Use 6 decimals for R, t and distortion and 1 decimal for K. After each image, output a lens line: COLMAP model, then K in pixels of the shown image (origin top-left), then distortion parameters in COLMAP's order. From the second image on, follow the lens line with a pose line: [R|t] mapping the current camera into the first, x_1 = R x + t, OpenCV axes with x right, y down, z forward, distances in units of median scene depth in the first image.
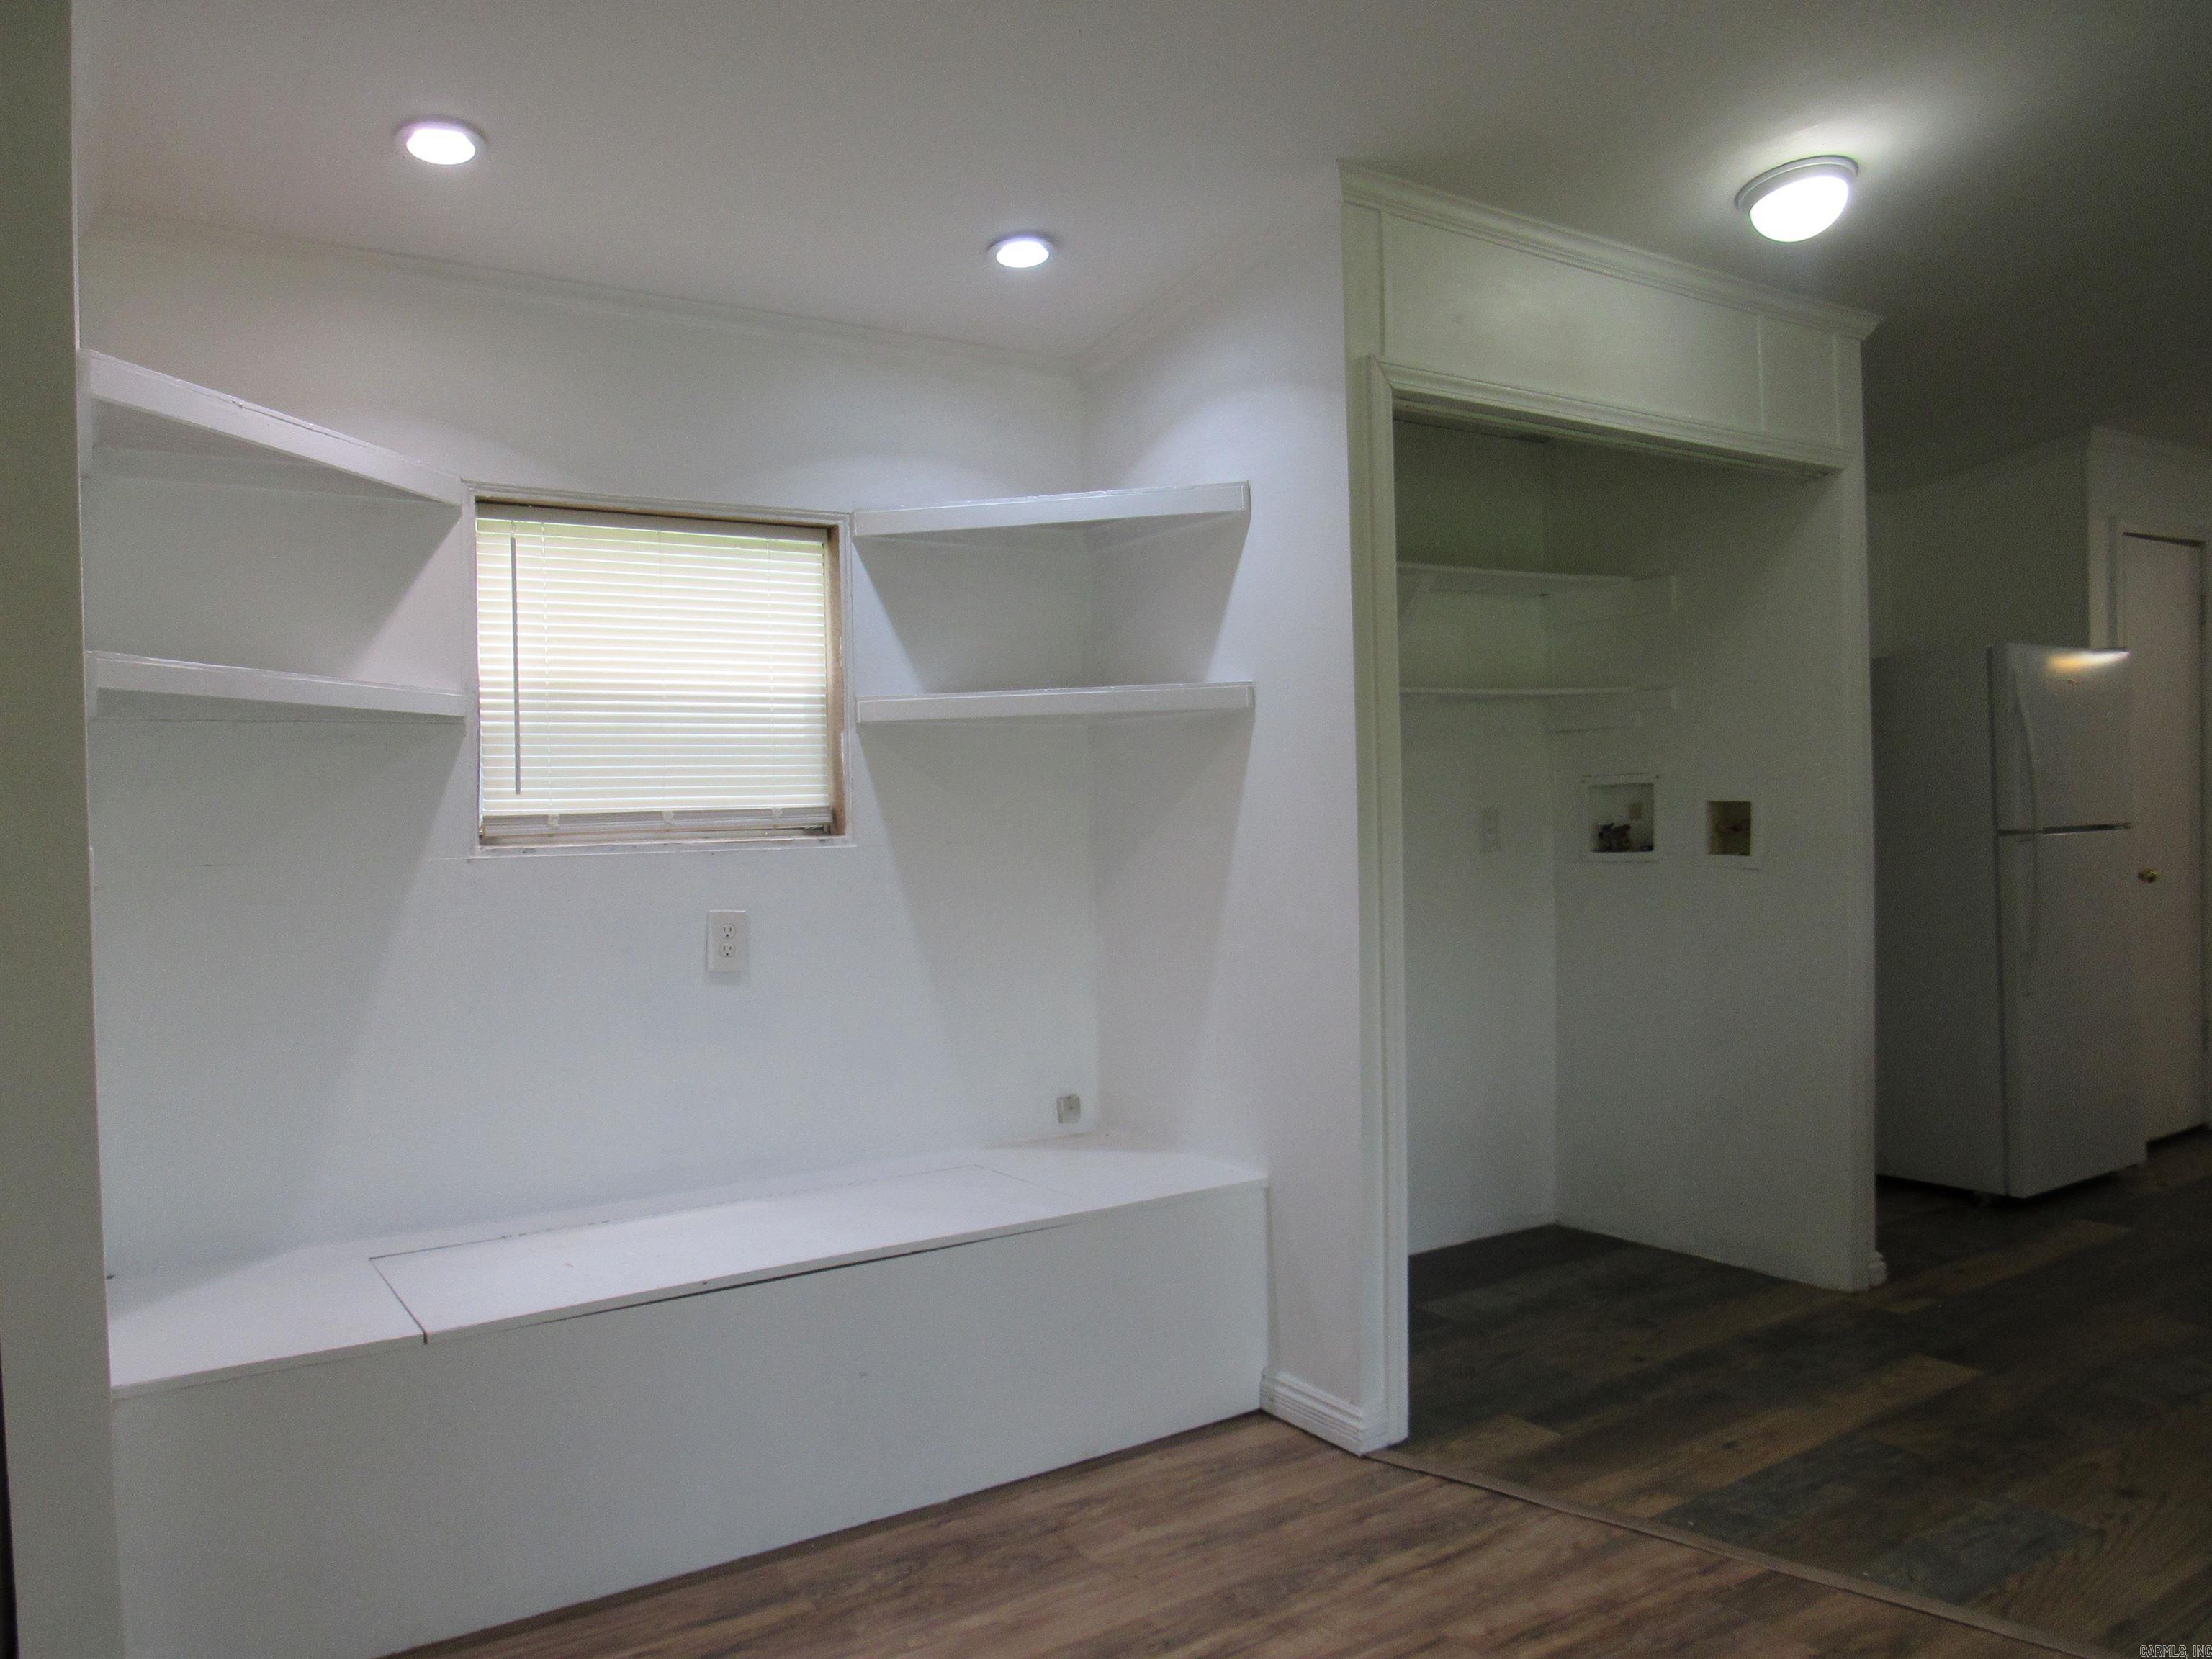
lens RADIAL K [[1593.3, 0, 1064.7], [0, 1593.3, 849.7], [0, 0, 1]] dist [-0.015683, -0.011509]
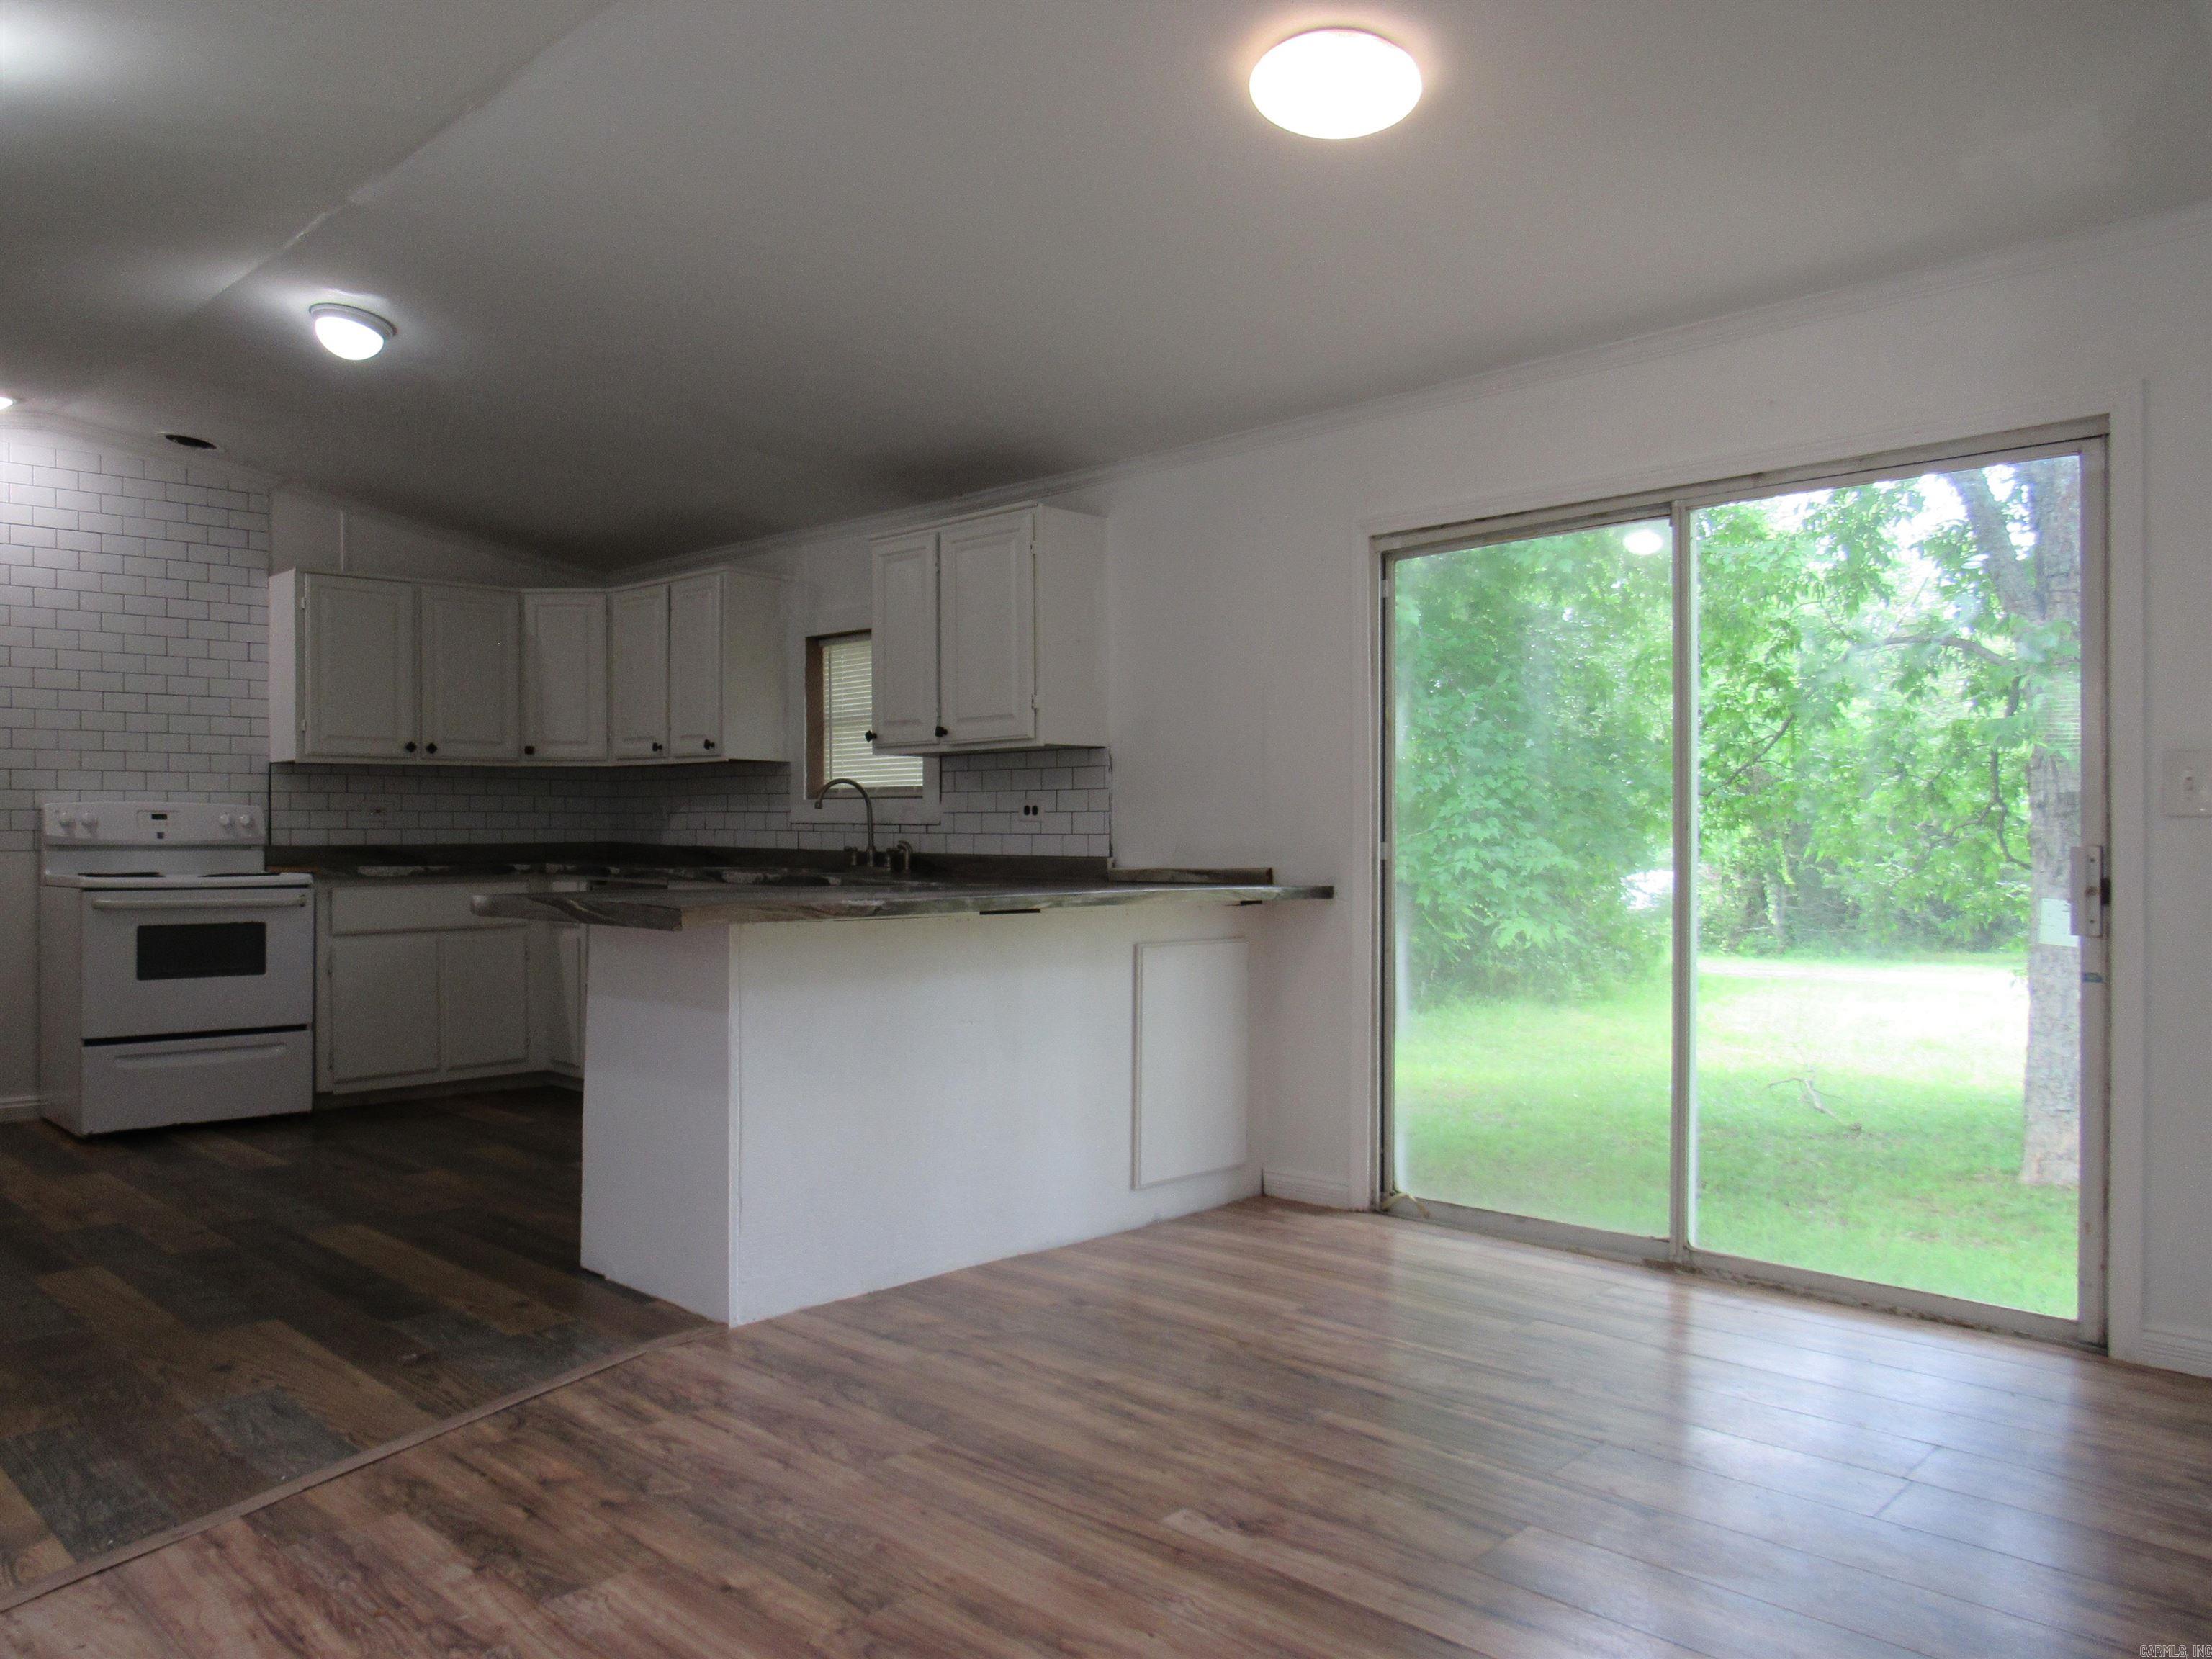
lens RADIAL K [[1593.3, 0, 1097.2], [0, 1593.3, 827.3], [0, 0, 1]] dist [-0.015683, -0.011509]
pose [[-0.230684, 0.025527, 0.972694, -0.444019], [0.039420, 0.999080, -0.016871, 0.050134], [-0.972230, 0.034451, -0.231478, 0.496237]]
